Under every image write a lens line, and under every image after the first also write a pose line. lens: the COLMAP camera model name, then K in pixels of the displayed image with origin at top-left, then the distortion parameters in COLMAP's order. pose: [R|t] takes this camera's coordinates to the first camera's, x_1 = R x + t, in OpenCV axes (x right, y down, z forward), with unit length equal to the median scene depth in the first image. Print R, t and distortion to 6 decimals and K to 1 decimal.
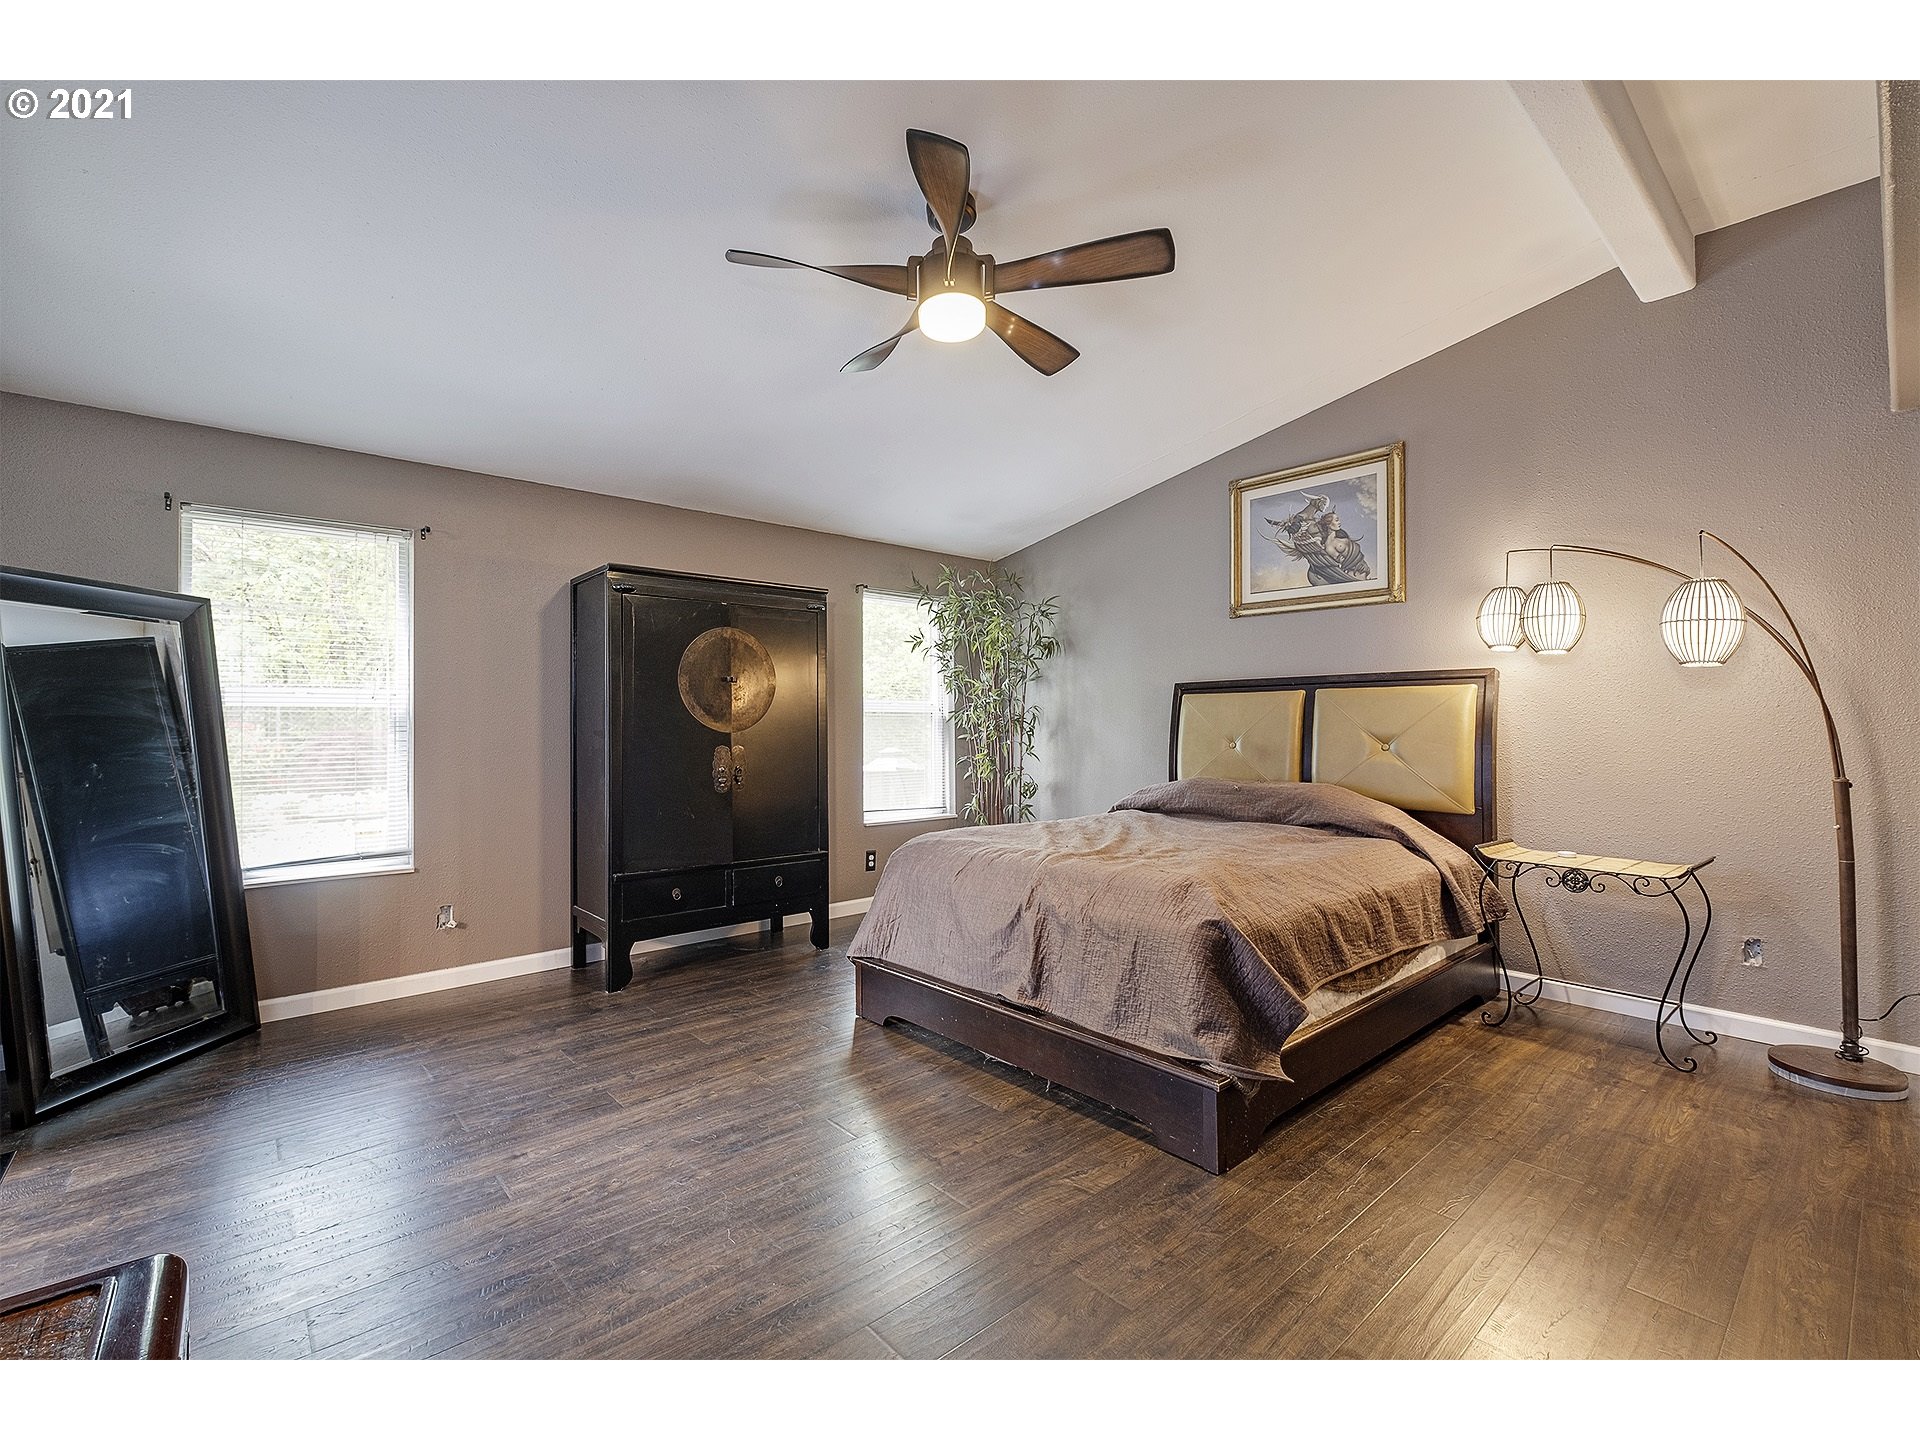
lens RADIAL K [[850.4, 0, 956.1], [0, 850.4, 712.7], [0, 0, 1]] dist [0.001120, -0.003286]
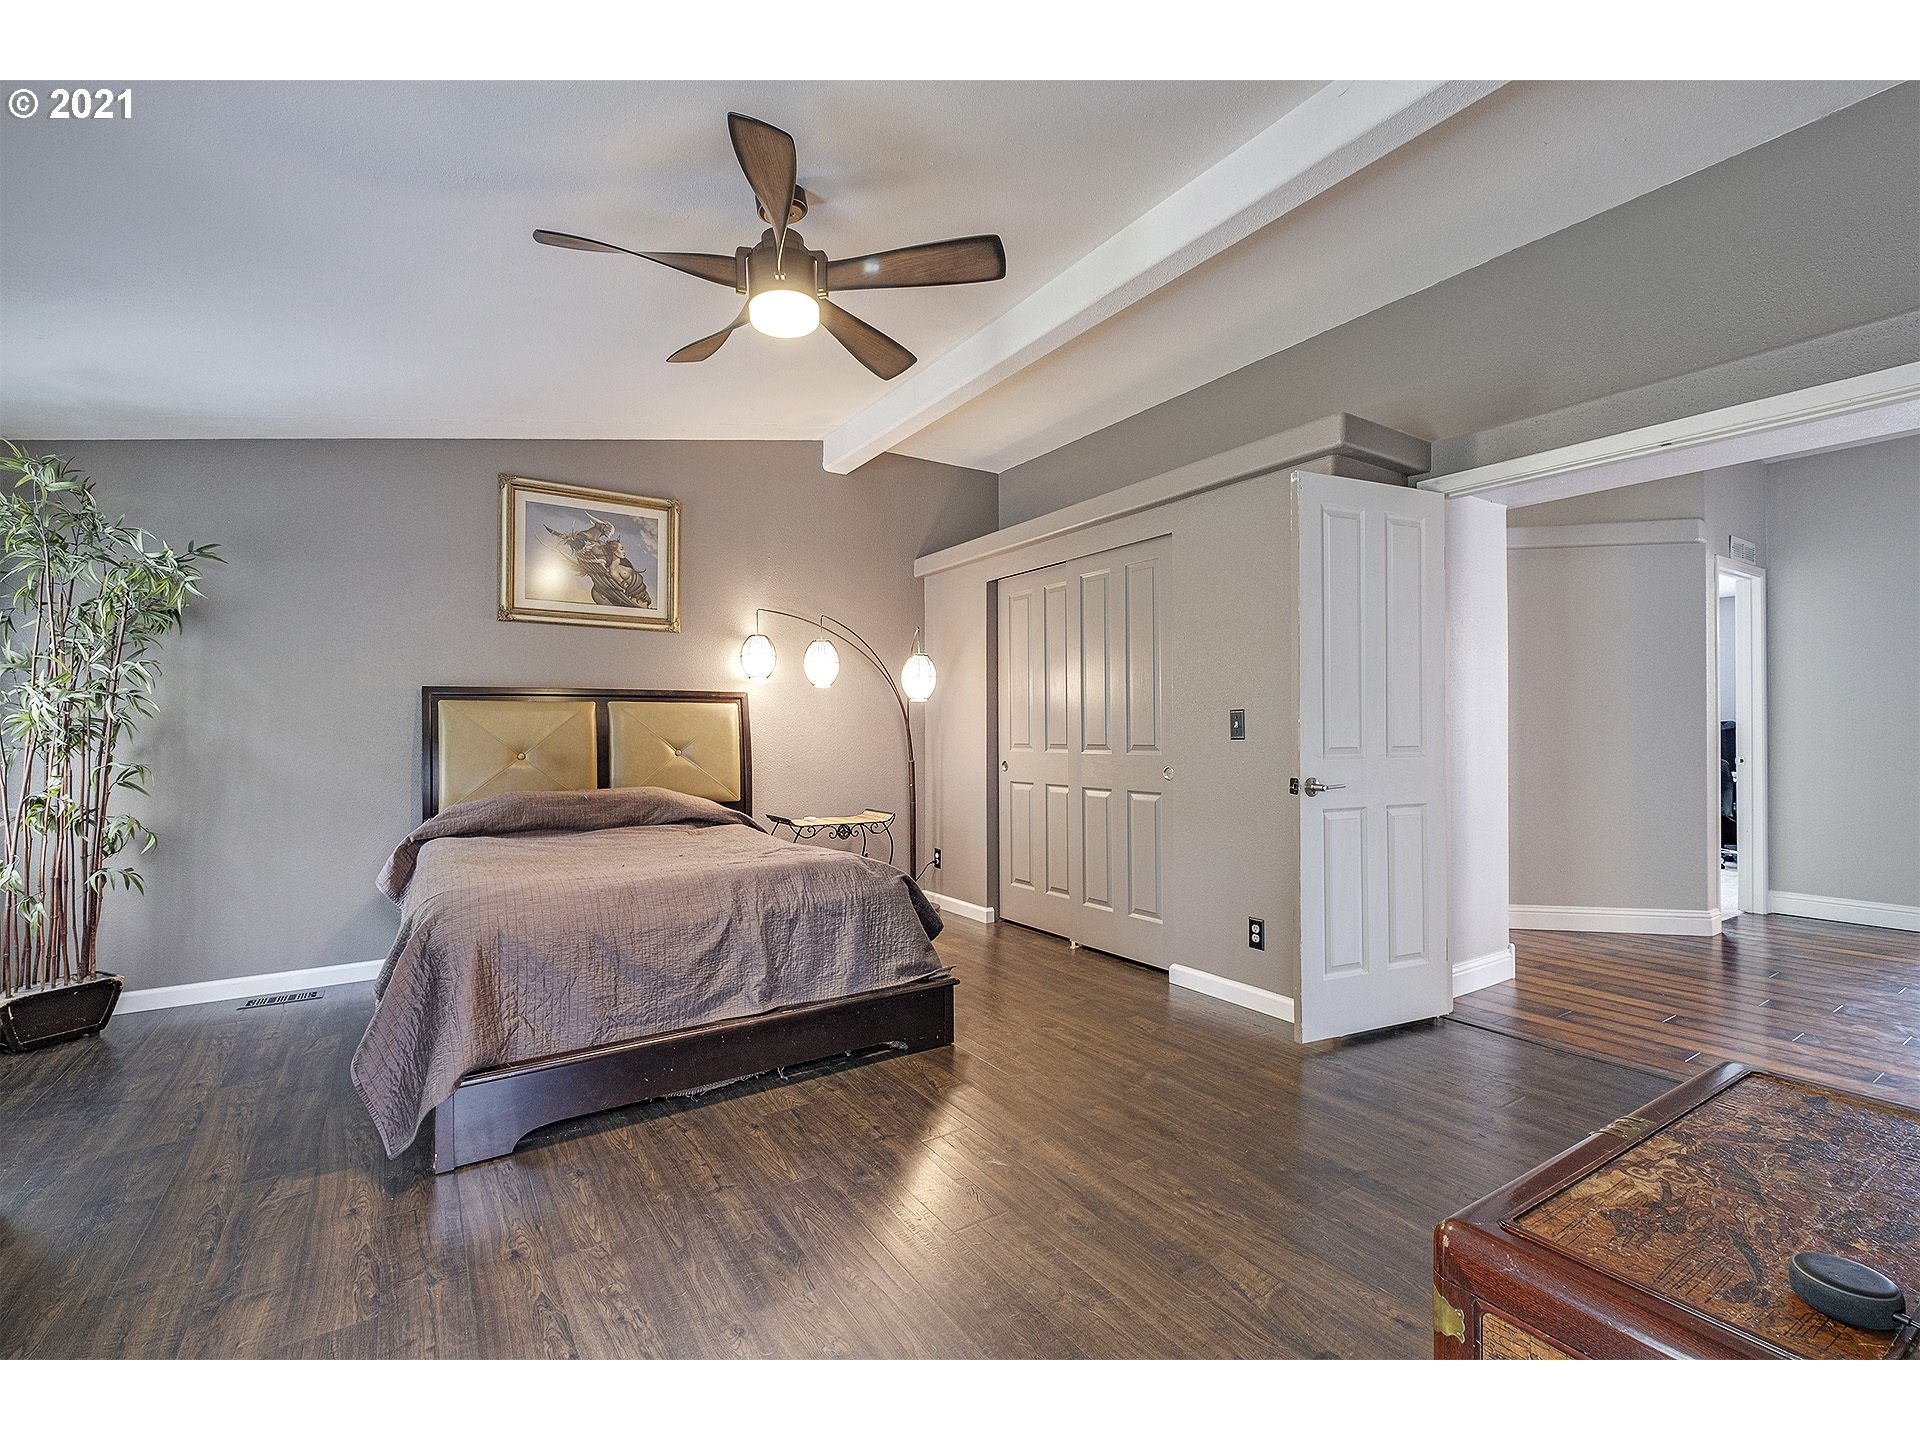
lens RADIAL K [[850.4, 0, 954.9], [0, 850.4, 730.3], [0, 0, 1]] dist [0.001120, -0.003286]
pose [[0.137332, 0.002639, 0.990522, -0.588746], [-0.010093, 0.999948, -0.001264, 0.006179], [-0.990474, -0.009823, 0.137352, 0.419296]]
